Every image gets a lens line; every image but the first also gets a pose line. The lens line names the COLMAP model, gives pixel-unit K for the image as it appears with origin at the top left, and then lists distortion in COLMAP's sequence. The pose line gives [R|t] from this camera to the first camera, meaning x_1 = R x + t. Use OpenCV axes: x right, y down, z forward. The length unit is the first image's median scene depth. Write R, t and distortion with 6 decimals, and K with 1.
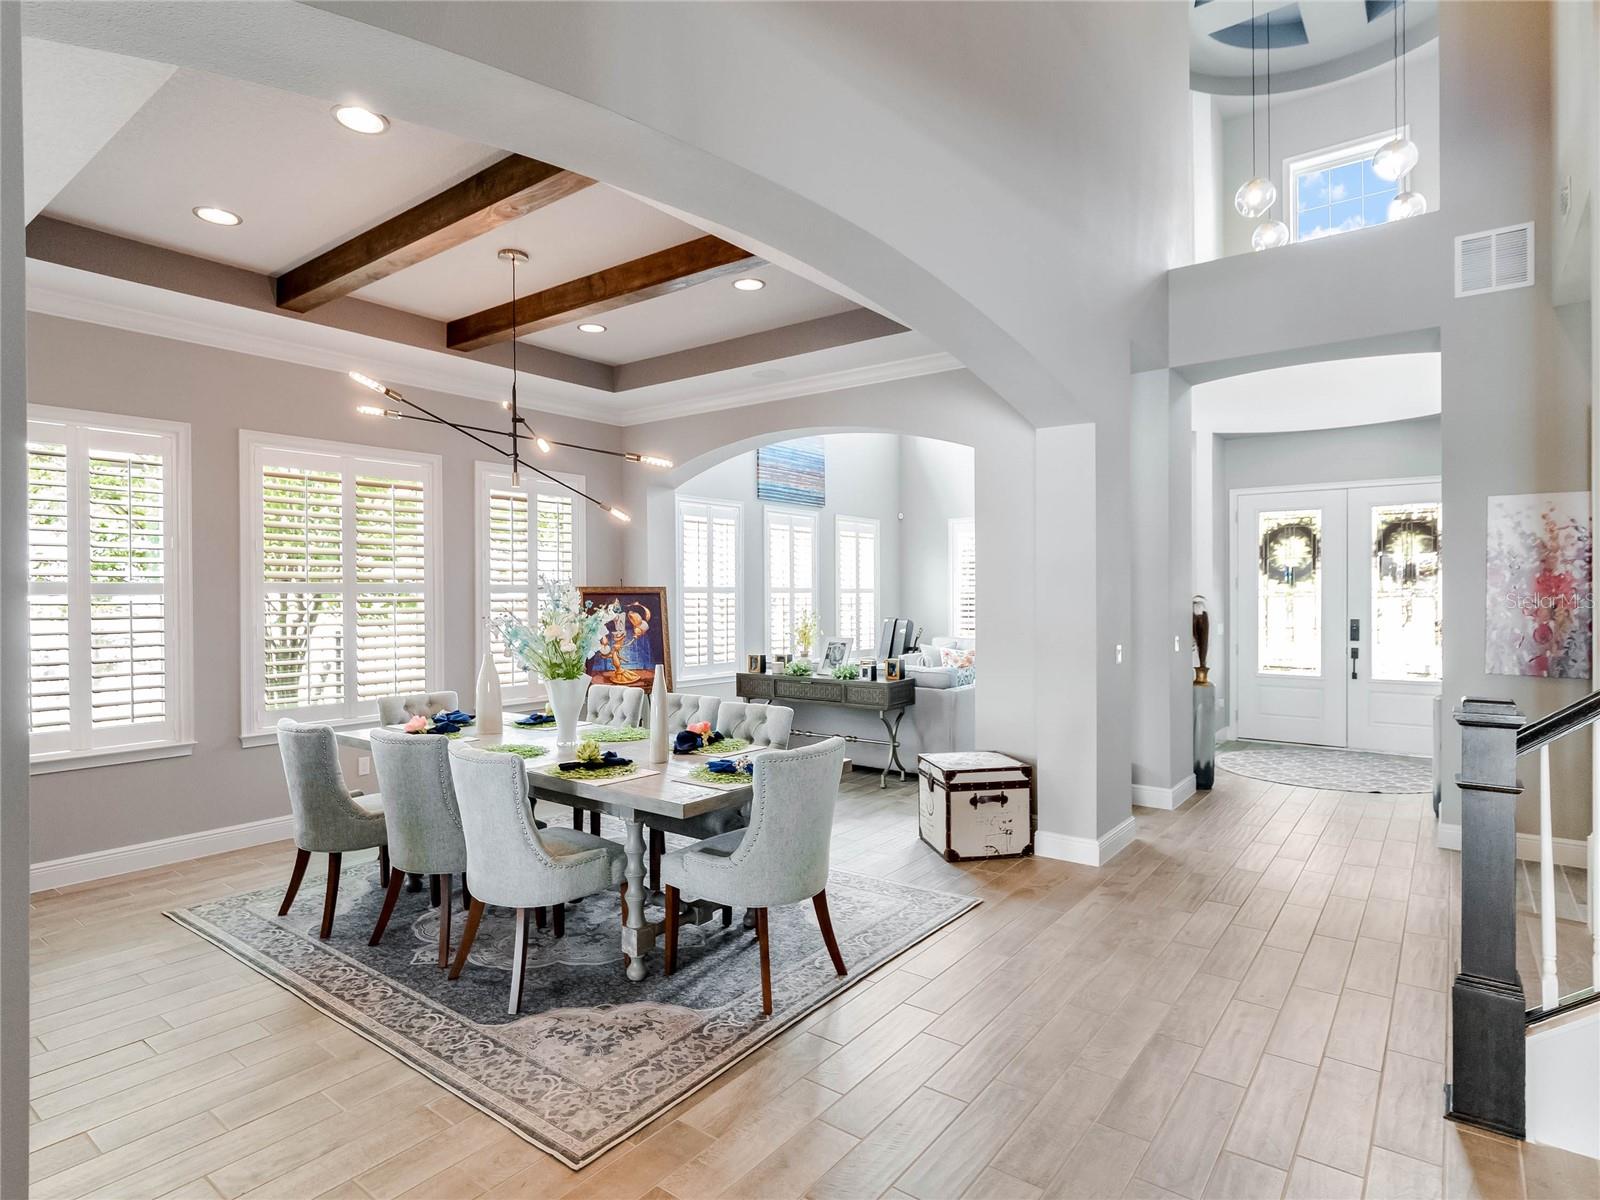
lens RADIAL K [[839.4, 0, 799.1], [0, 839.4, 603.5], [0, 0, 1]] dist [0.003753, 0.001421]
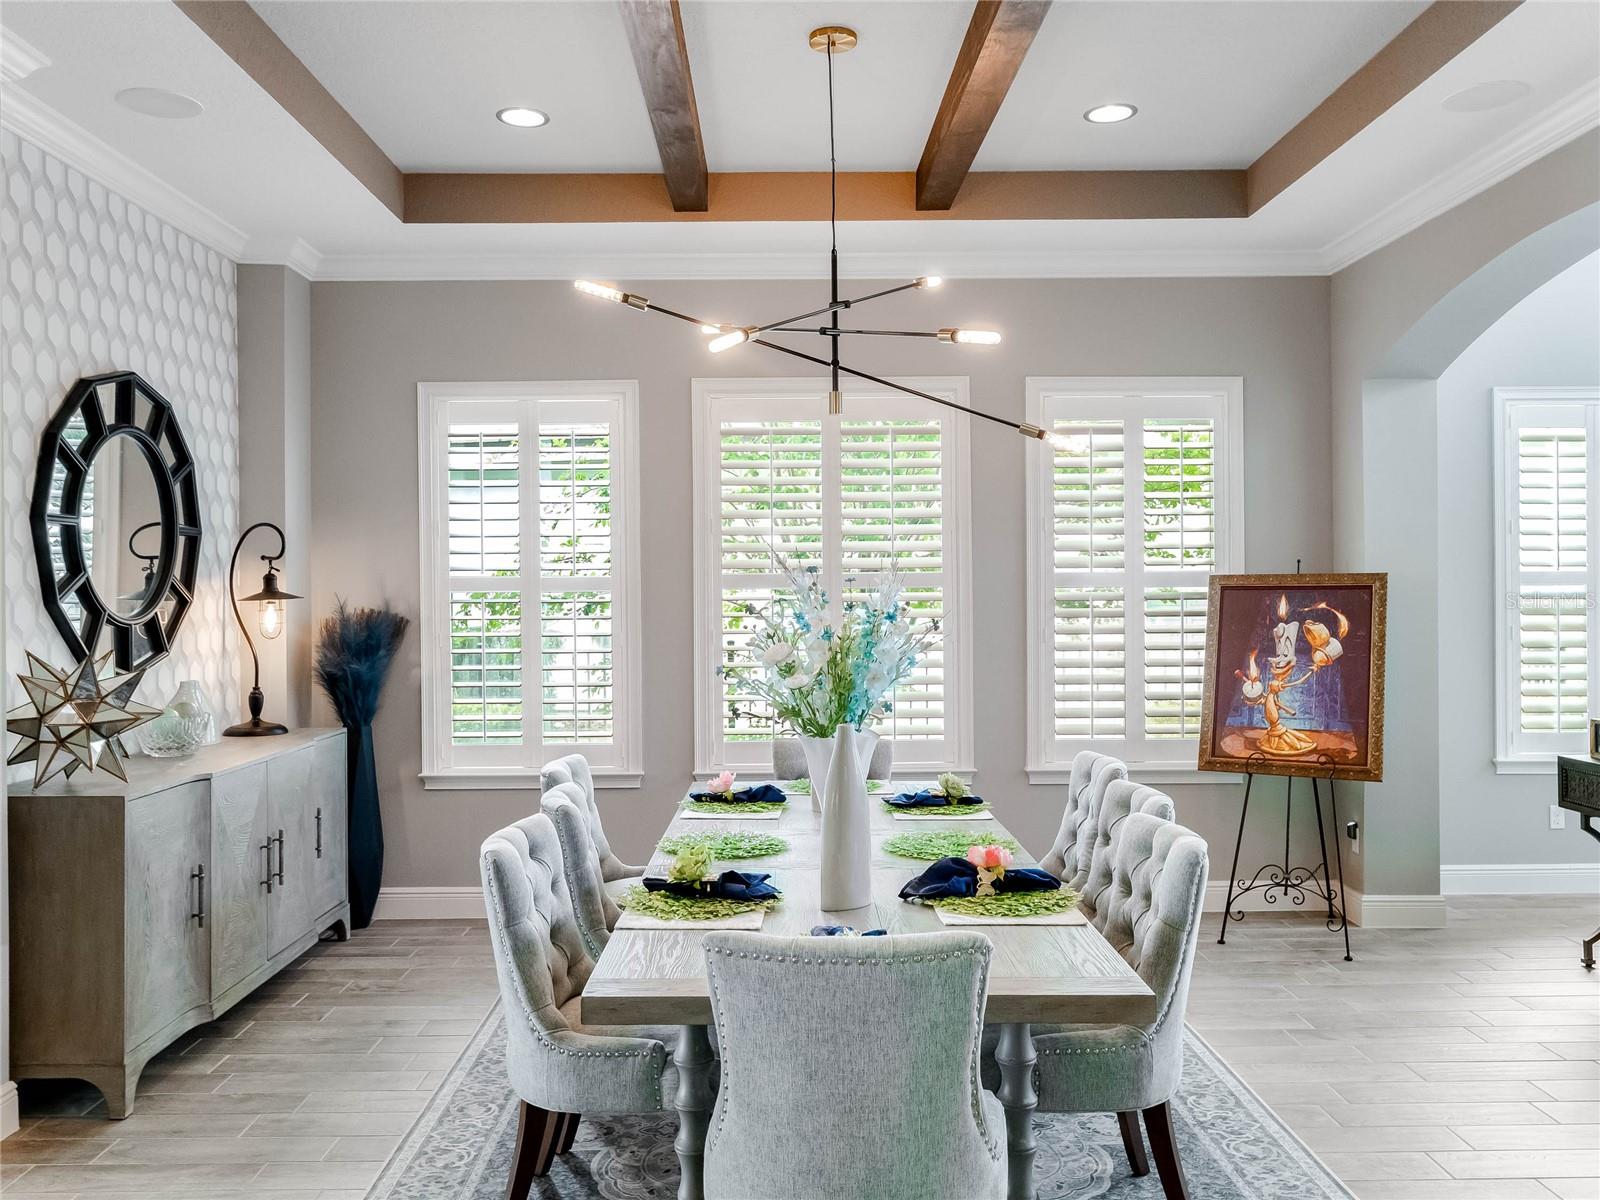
lens RADIAL K [[1249.6, 0, 799.4], [0, 1249.6, 593.3], [0, 0, 1]] dist [-0.002625, 0.002719]
pose [[0.620099, -0.001409, -0.784522, 0.330804], [-0.005018, 0.999971, -0.005762, -0.002187], [0.784507, 0.007510, 0.620074, 0.382880]]
